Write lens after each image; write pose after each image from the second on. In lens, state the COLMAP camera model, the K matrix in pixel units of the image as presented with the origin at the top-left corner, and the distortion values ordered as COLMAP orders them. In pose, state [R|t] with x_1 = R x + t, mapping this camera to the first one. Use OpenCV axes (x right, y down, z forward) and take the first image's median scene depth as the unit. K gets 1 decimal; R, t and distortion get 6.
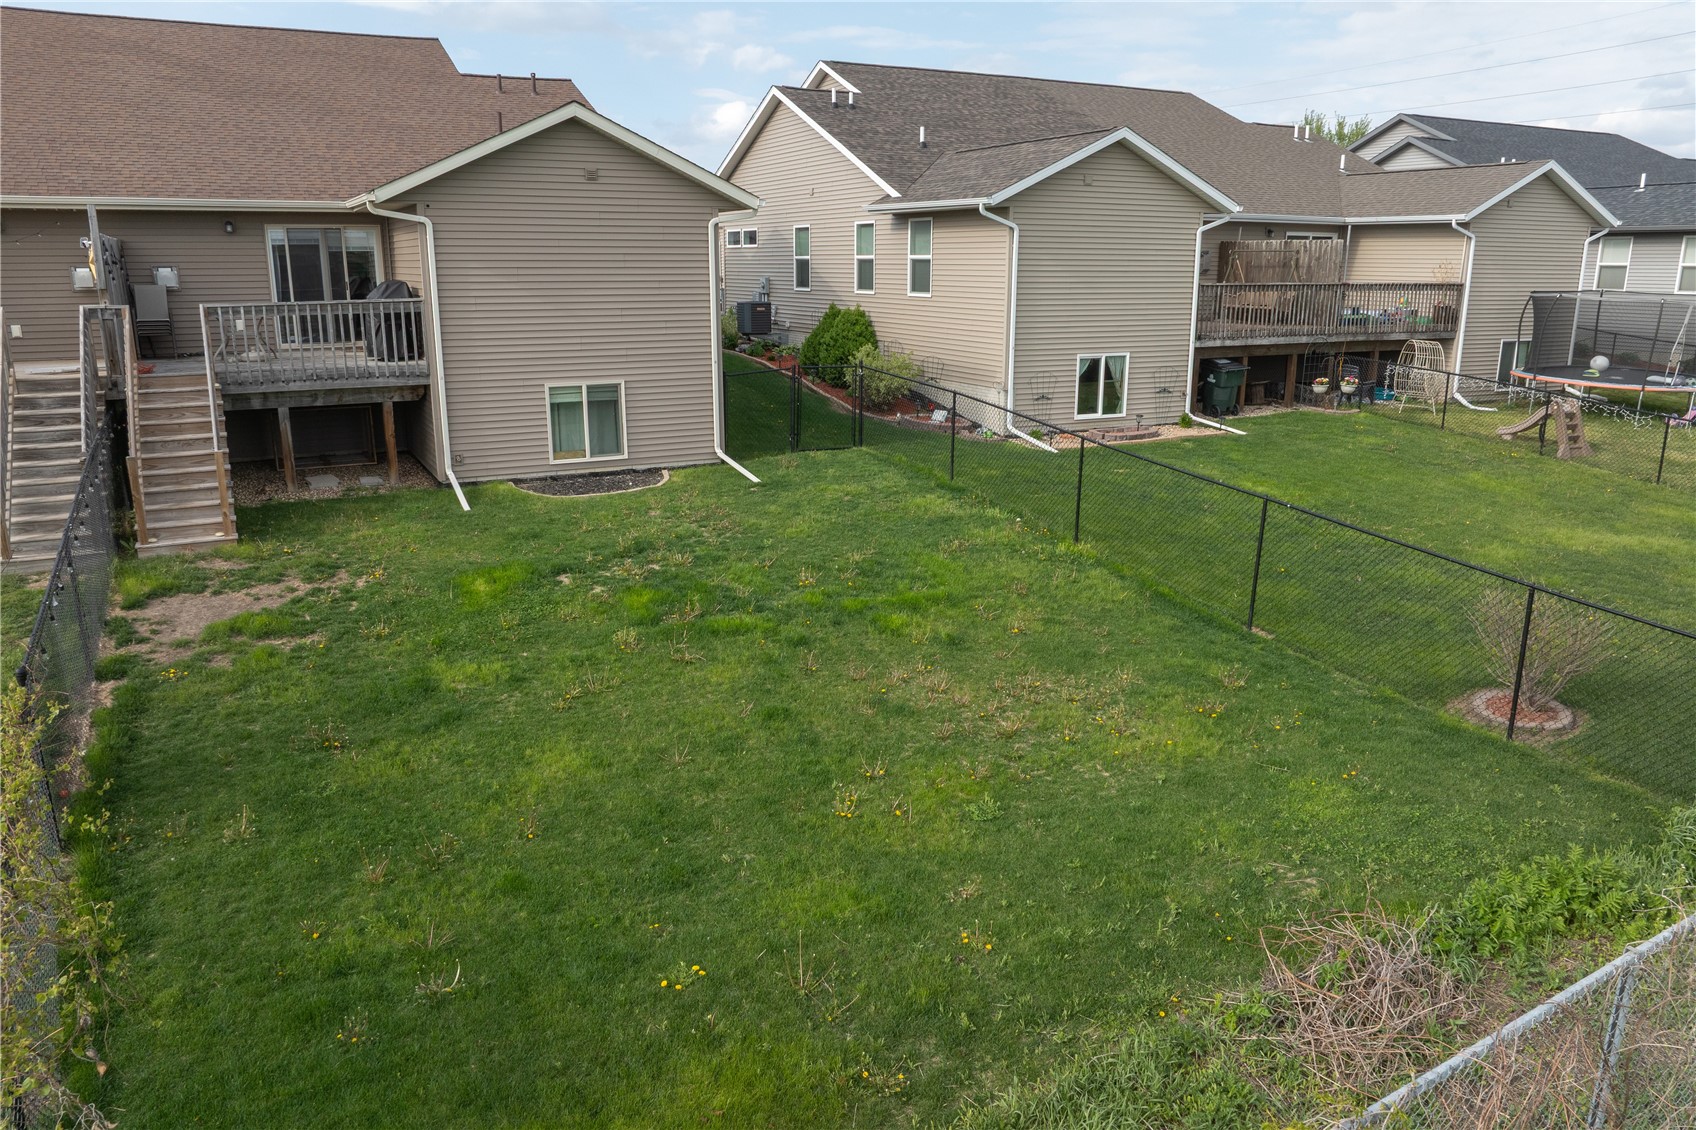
lens RADIAL K [[1158.7, 0, 817.4], [0, 1158.7, 568.4], [0, 0, 1]] dist [-0.047459, 0.031716]
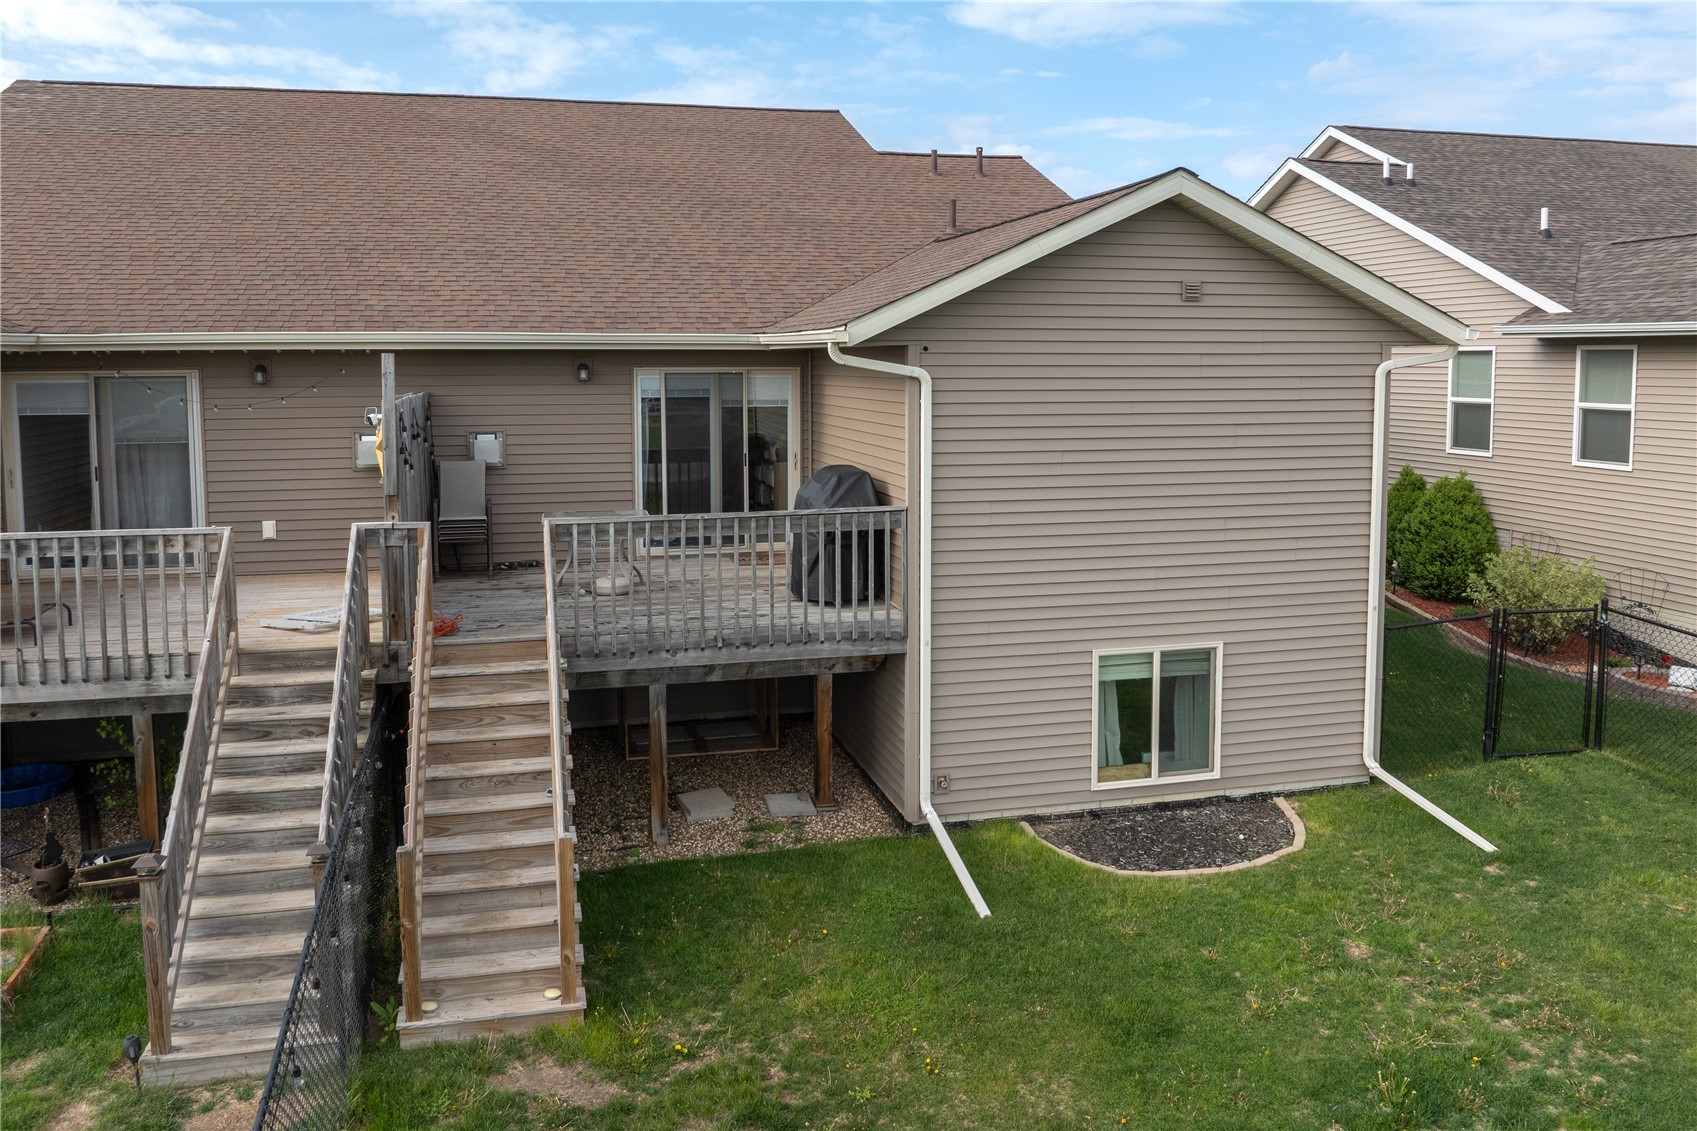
lens RADIAL K [[1299.7, 0, 855.9], [0, 1299.7, 490.5], [0, 0, 1]] dist [-0.004558, -0.050860]
pose [[0.977023, 0.017647, -0.212404, -0.210104], [-0.051937, 0.986238, -0.156963, -0.127429], [0.206711, 0.164388, 0.964493, 0.339009]]
